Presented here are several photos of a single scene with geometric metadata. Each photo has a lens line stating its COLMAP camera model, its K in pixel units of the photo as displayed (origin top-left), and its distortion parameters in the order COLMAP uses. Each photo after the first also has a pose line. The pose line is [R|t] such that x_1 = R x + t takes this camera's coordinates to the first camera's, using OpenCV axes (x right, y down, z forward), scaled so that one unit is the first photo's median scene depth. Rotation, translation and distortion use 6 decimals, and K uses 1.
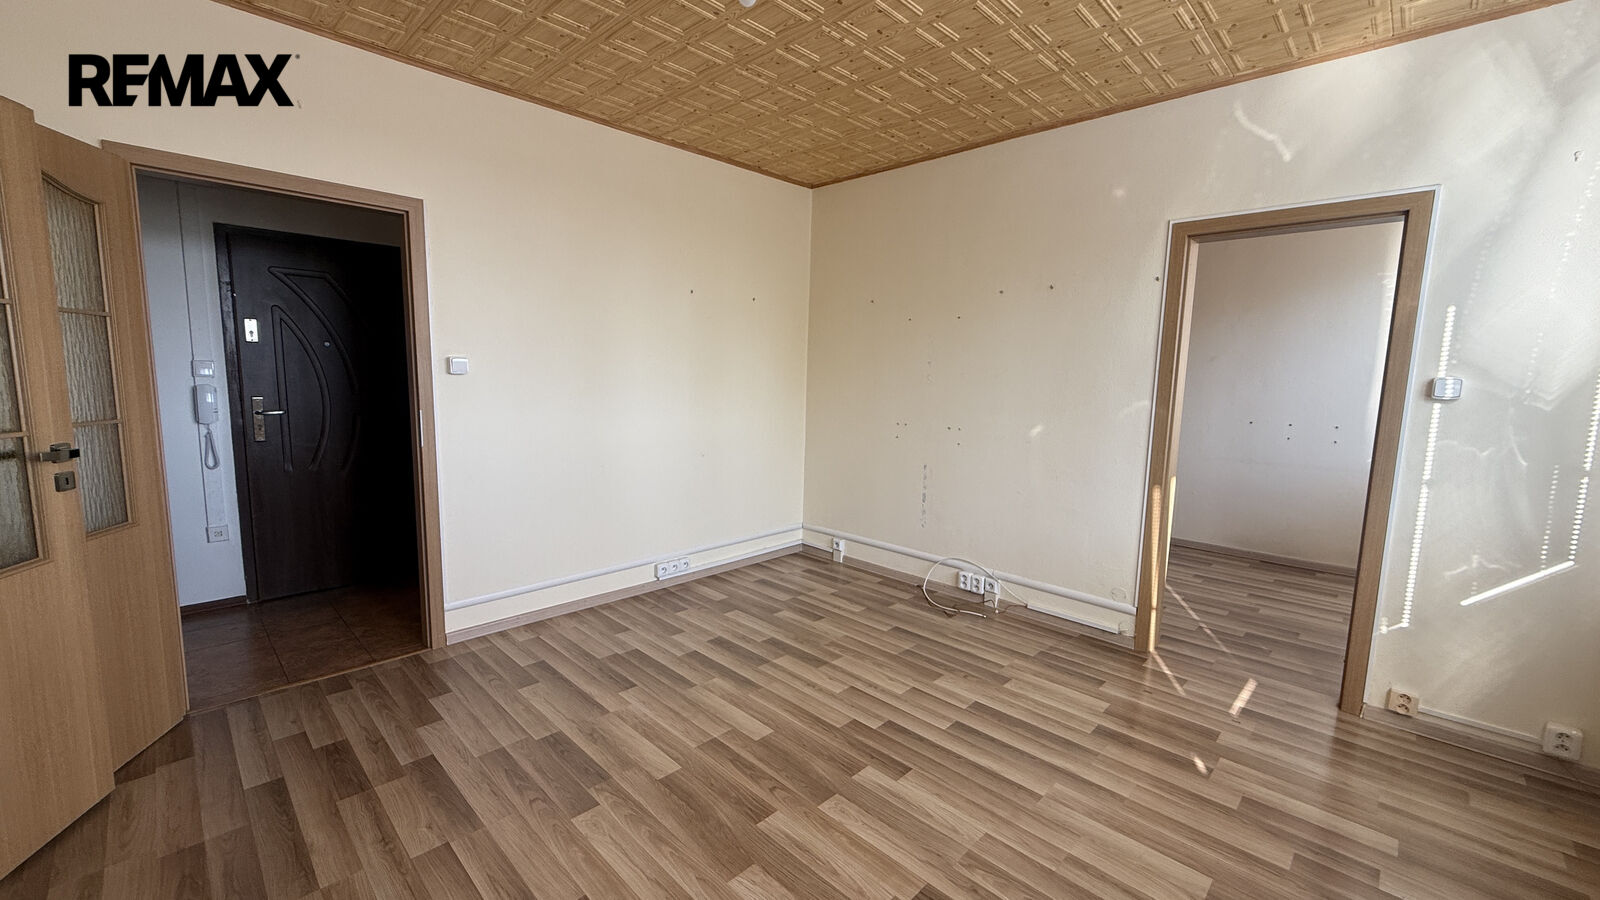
lens RADIAL K [[632.9, 0, 795.4], [0, 632.9, 452.1], [0, 0, 1]] dist [-0.000888, -0.000127]
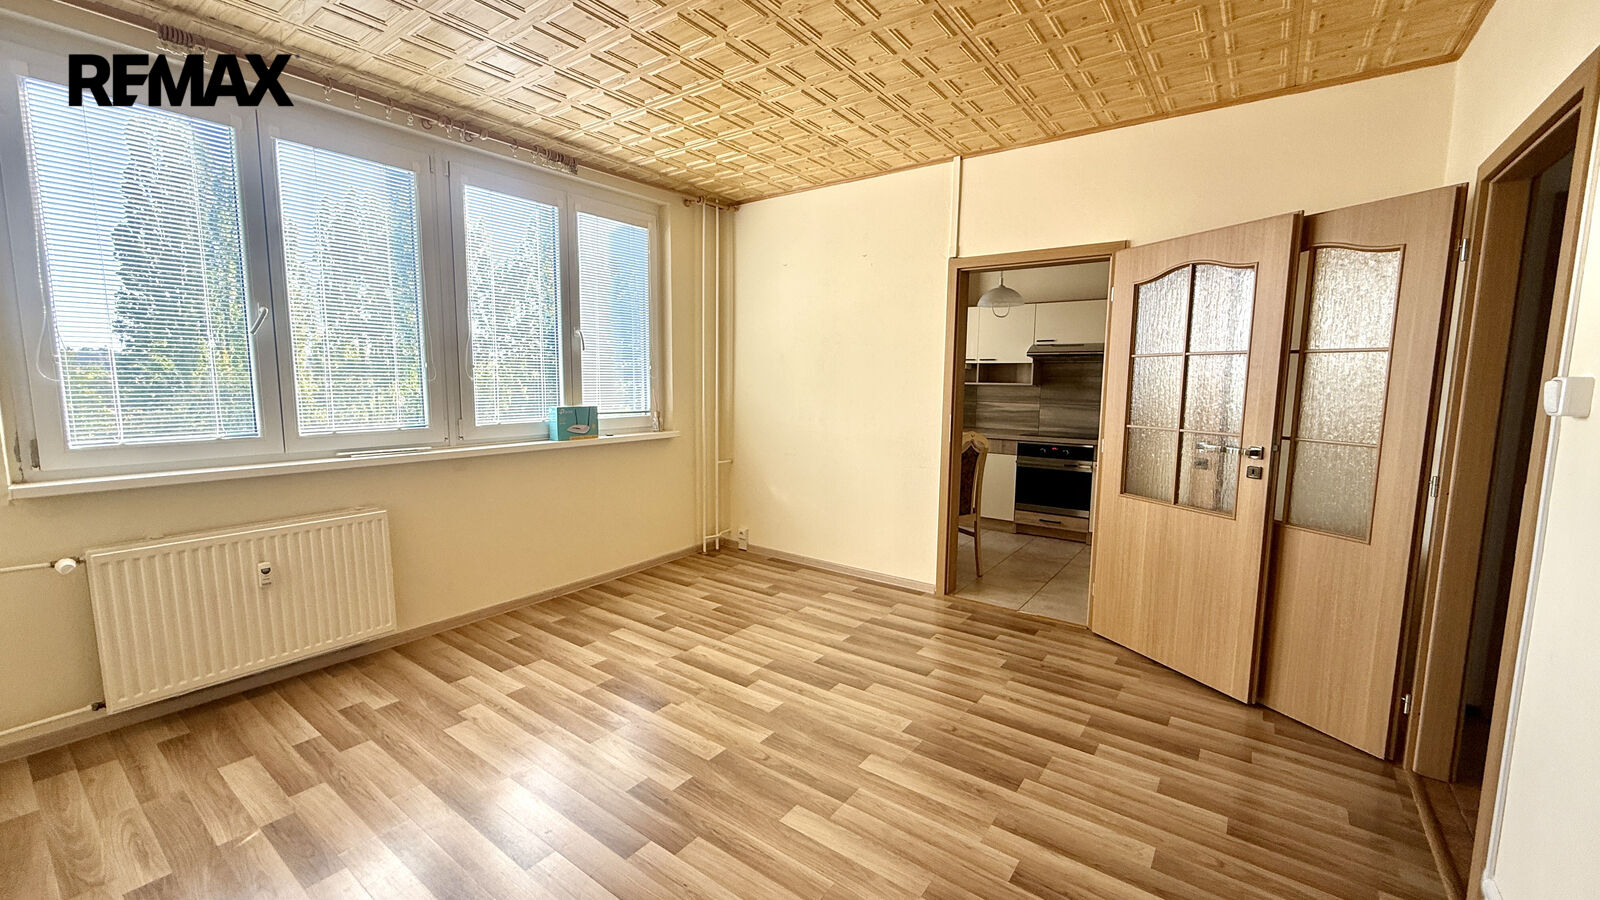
lens RADIAL K [[636.0, 0, 795.6], [0, 636.0, 450.7], [0, 0, 1]] dist [0.001373, -0.000084]
pose [[-0.989193, -0.017881, -0.145524, 0.057982], [-0.052620, 0.969708, 0.238530, -0.171257], [0.136851, 0.243610, -0.960170, 1.297564]]
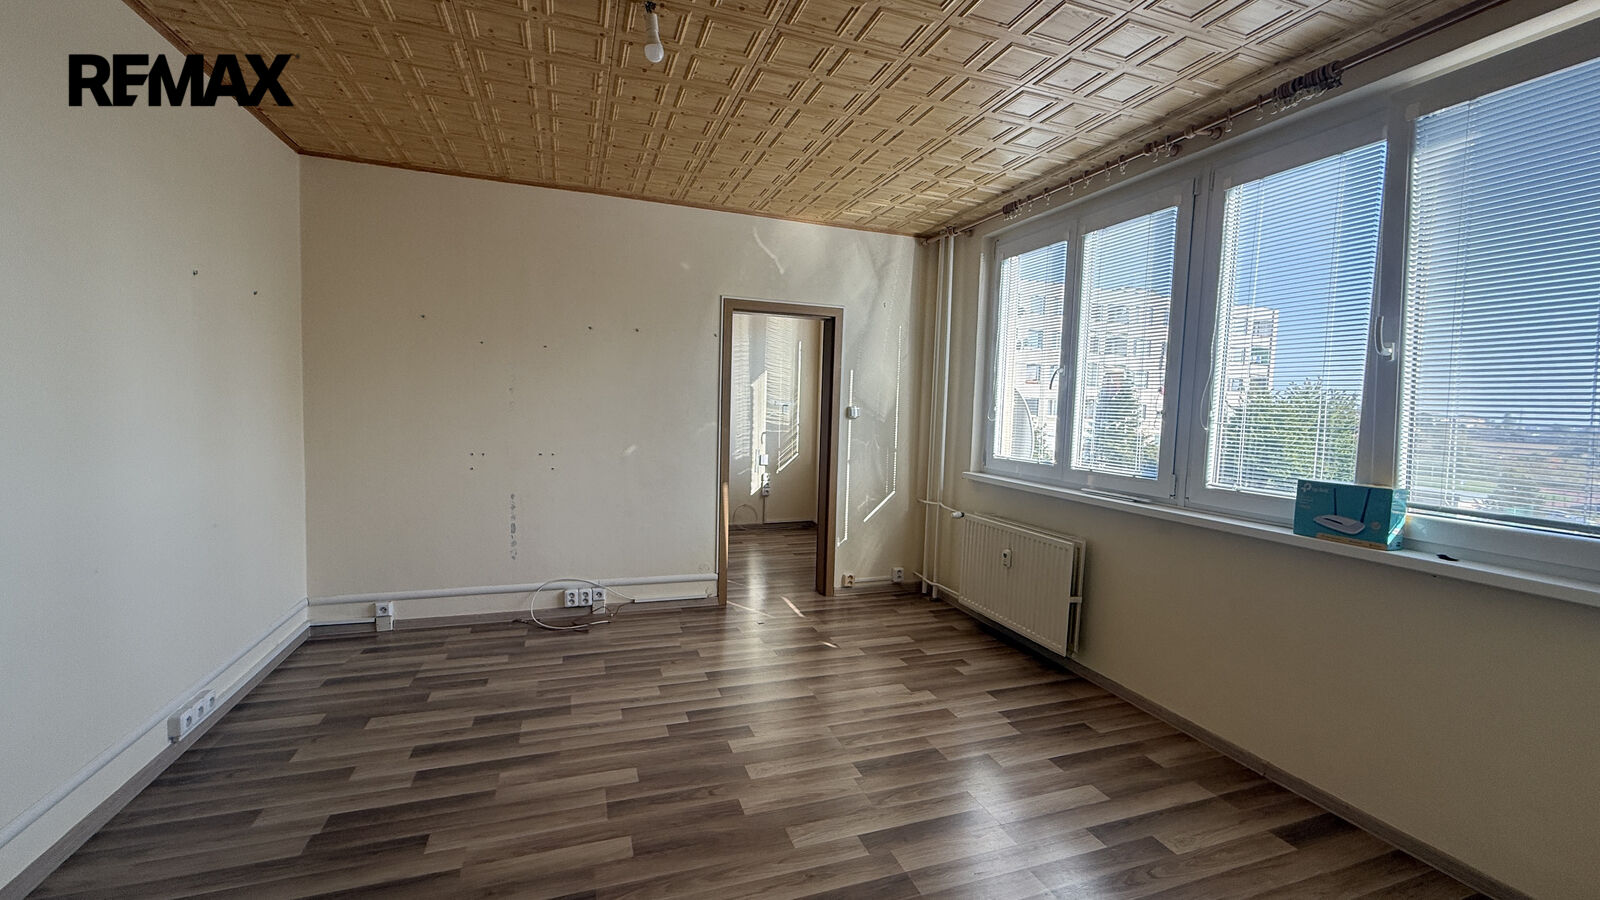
lens RADIAL K [[632.9, 0, 795.4], [0, 632.9, 452.1], [0, 0, 1]] dist [-0.000888, -0.000127]
pose [[0.439232, -0.075076, 0.895231, -0.601014], [0.093086, 0.994942, 0.037767, -0.051814], [-0.893538, 0.066745, 0.443998, 0.233265]]
